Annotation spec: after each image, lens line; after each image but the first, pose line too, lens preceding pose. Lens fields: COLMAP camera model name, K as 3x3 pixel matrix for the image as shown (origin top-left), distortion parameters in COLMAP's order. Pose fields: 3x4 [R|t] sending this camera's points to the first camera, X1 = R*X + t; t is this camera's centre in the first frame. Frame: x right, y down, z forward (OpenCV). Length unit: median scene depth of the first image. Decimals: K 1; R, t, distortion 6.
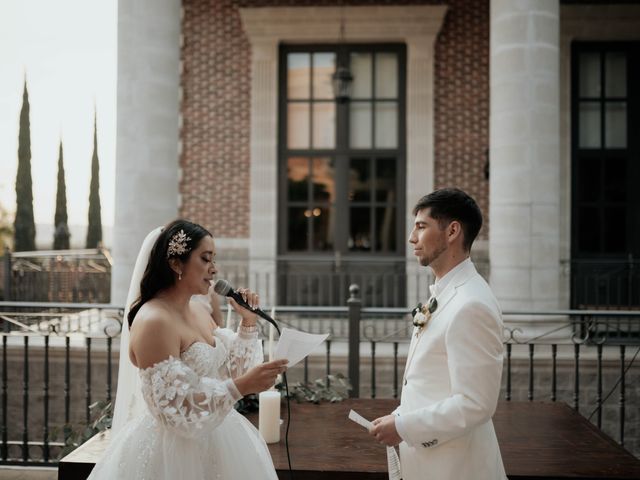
lens RADIAL K [[671.5, 0, 319.5], [0, 671.5, 240.0], [0, 0, 1]] dist [0.020411, 0.000000]
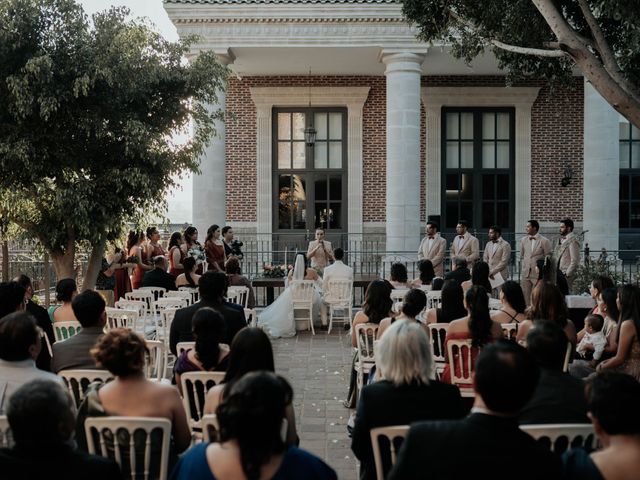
lens RADIAL K [[671.5, 0, 319.8], [0, 671.5, 238.9], [0, 0, 1]] dist [0.020411, 0.000000]
pose [[0.998344, -0.006746, 0.057121, -0.039959], [0.004602, 0.999283, 0.037573, -0.021827], [-0.057333, -0.037248, 0.997660, -0.718961]]
